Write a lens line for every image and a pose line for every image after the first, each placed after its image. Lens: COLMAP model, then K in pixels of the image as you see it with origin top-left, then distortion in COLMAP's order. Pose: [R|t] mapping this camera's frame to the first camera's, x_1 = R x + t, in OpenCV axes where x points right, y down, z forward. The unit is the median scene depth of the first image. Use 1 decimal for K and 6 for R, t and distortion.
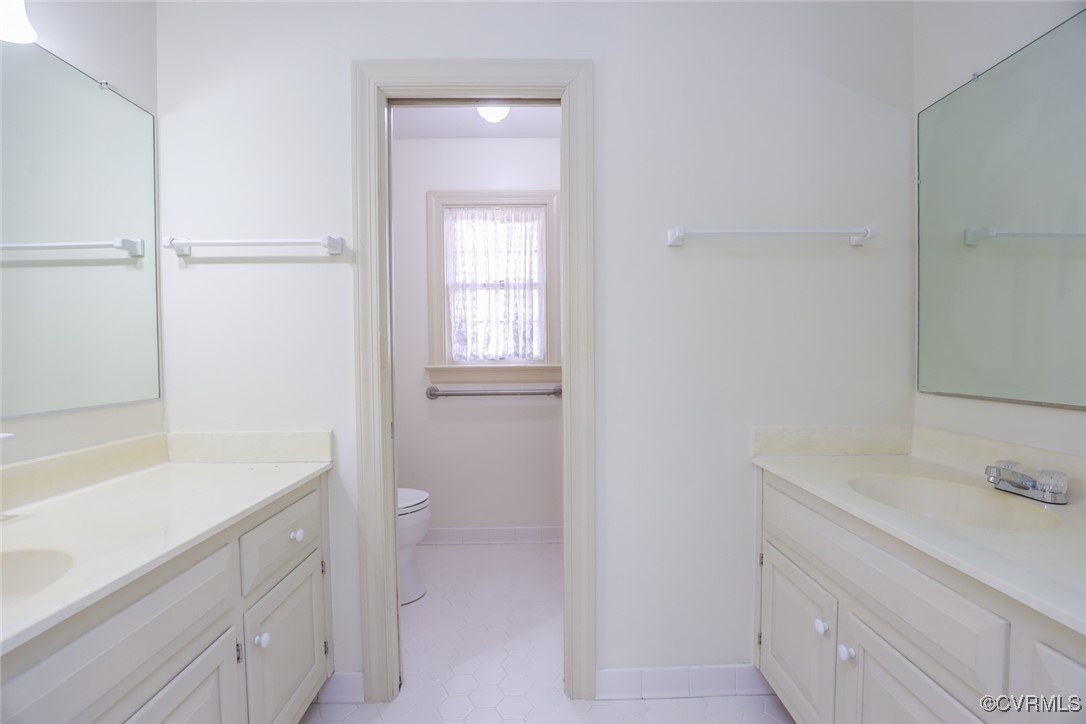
lens RADIAL K [[495.9, 0, 545.2], [0, 495.9, 364.7], [0, 0, 1]] dist [-0.036515, 0.006226]
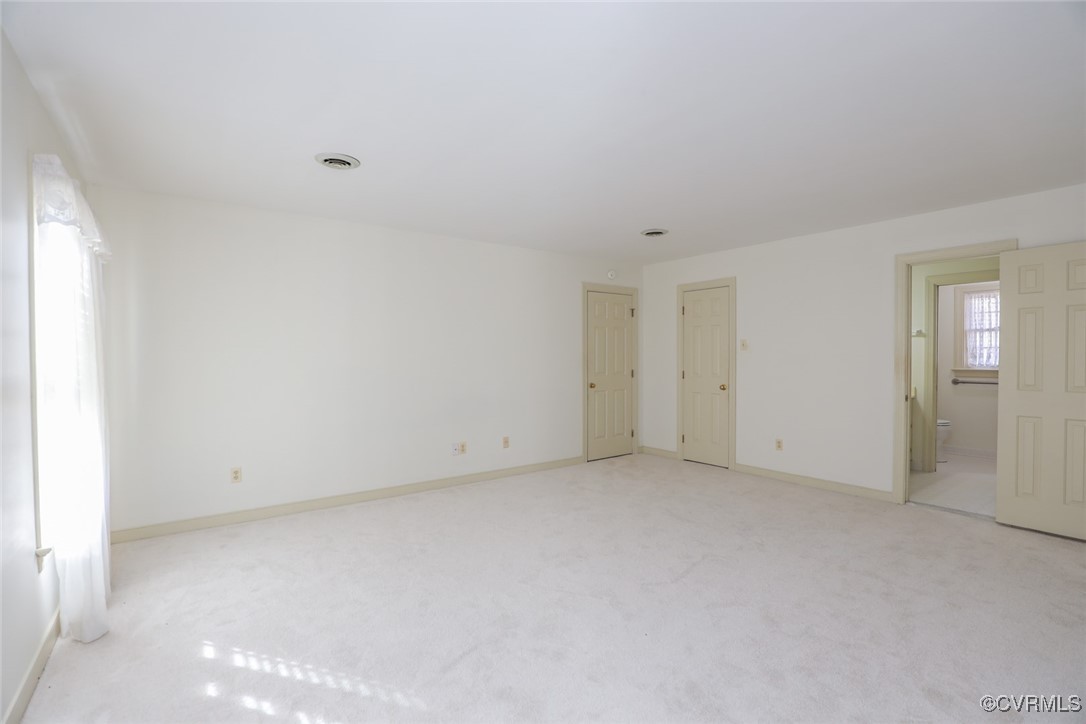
lens RADIAL K [[495.9, 0, 545.2], [0, 495.9, 364.7], [0, 0, 1]] dist [-0.036515, 0.006226]
pose [[0.584370, 0.025500, -0.811087, 0.428828], [-0.022165, 0.999635, 0.015459, -0.007440], [0.811185, 0.008944, 0.584722, -1.646392]]
